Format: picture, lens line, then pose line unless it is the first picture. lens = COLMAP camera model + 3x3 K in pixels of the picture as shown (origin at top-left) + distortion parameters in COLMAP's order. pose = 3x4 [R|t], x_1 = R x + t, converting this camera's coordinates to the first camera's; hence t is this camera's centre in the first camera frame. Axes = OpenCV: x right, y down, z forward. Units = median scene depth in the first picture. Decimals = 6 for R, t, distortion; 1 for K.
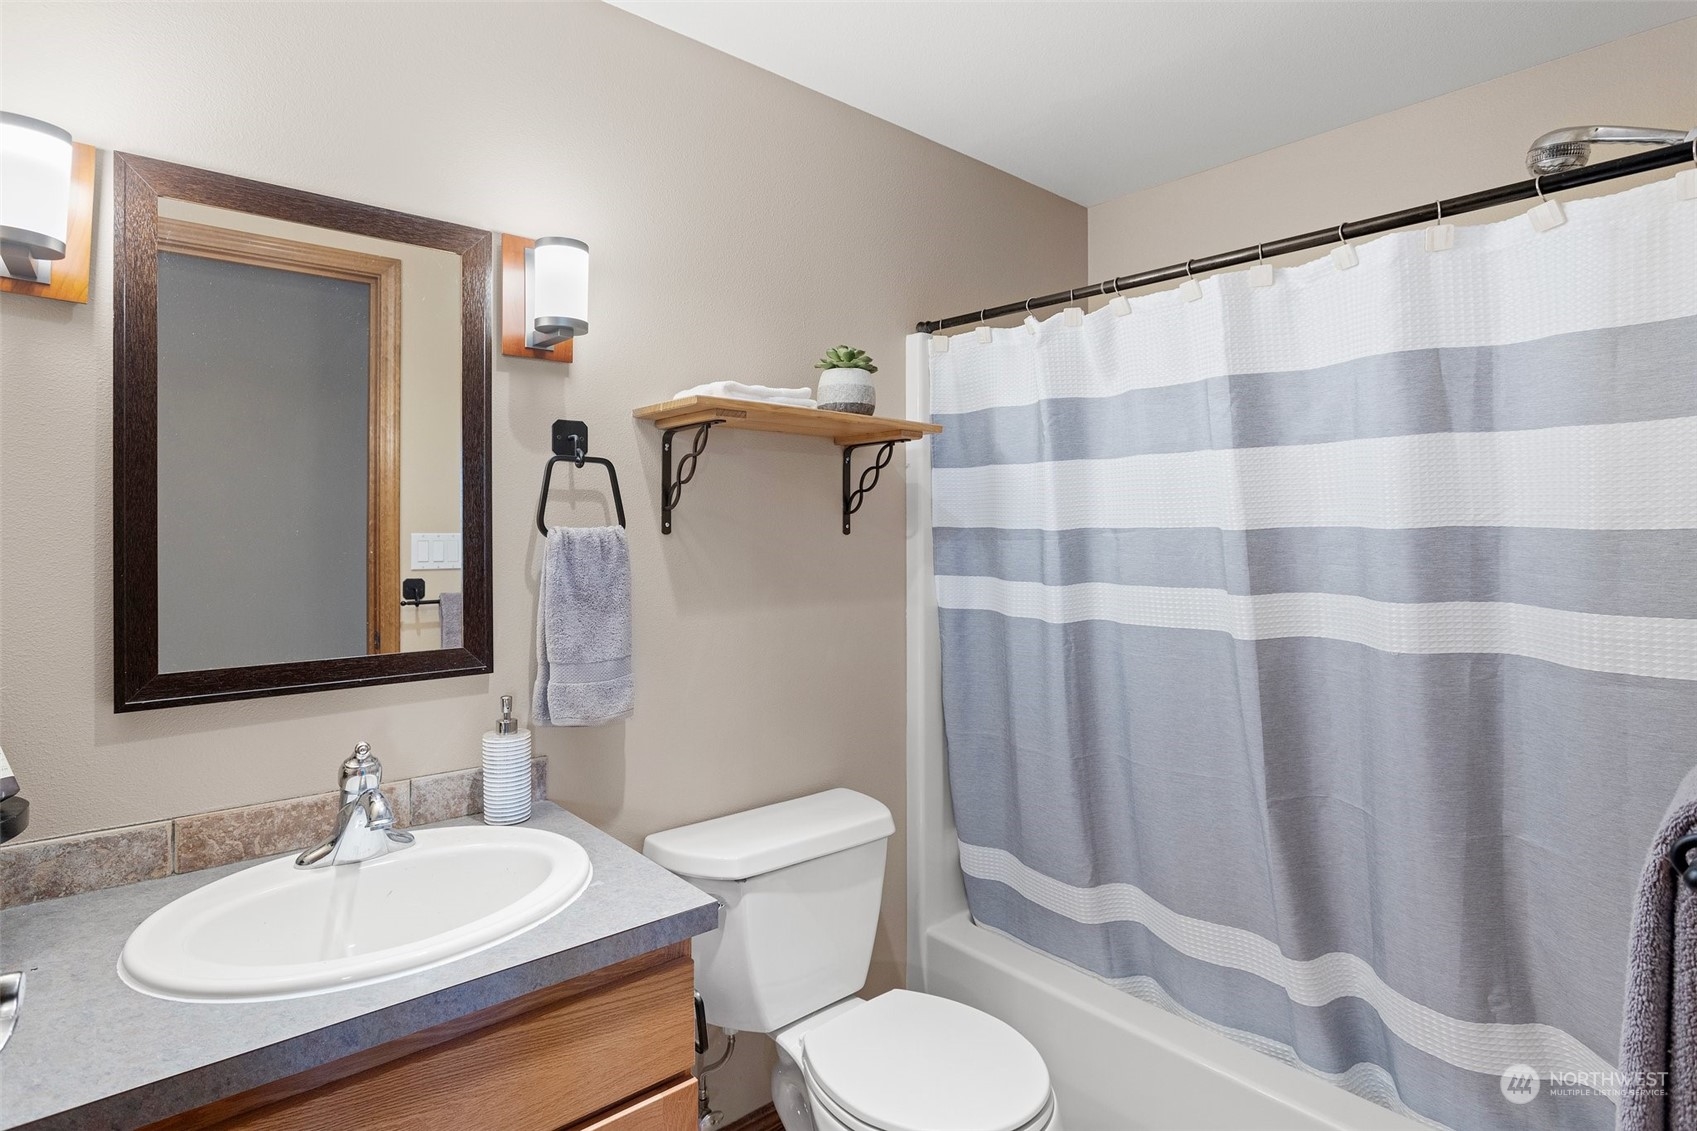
lens RADIAL K [[879.5, 0, 850.1], [0, 879.5, 555.5], [0, 0, 1]] dist [-0.000221, 0.000004]
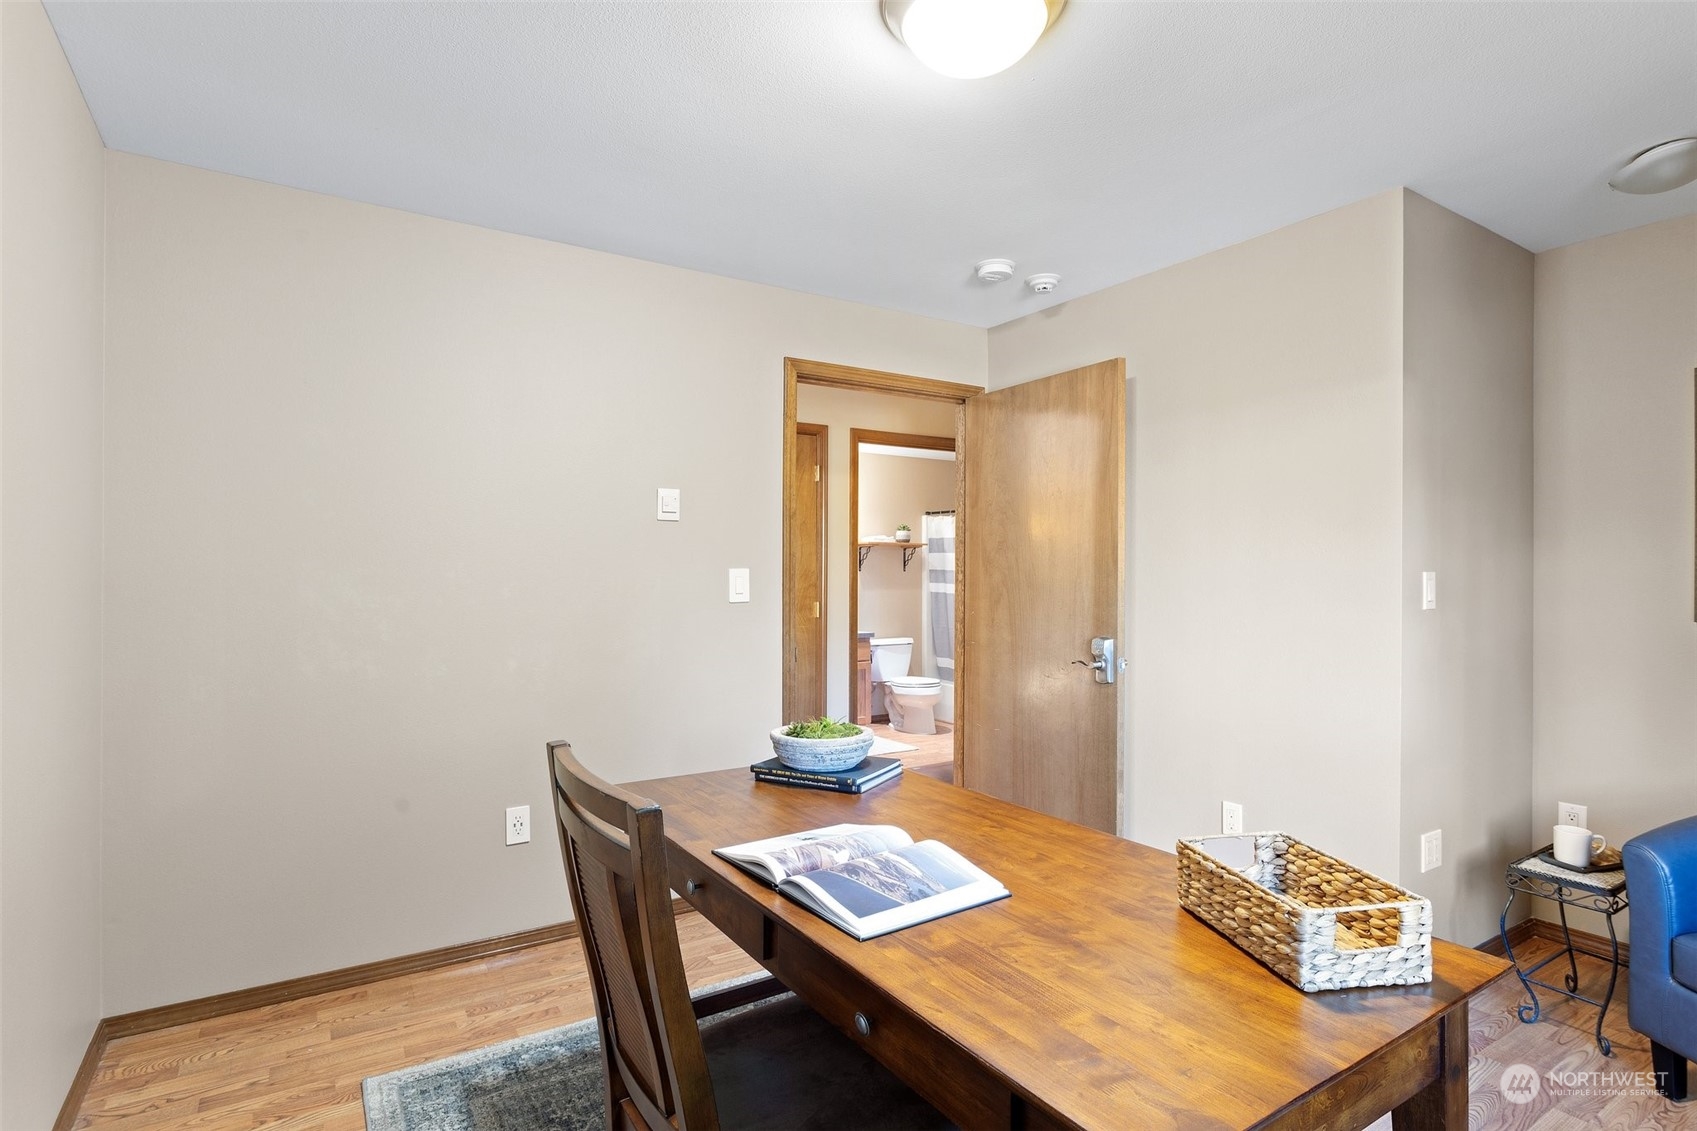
lens RADIAL K [[879.5, 0, 847.1], [0, 879.5, 568.5], [0, 0, 1]] dist [-0.000221, 0.000004]
pose [[0.991976, 0.000492, -0.126426, 0.221577], [-0.002981, 0.999805, -0.019500, 0.036029], [0.126392, 0.019720, 0.991784, -2.676633]]
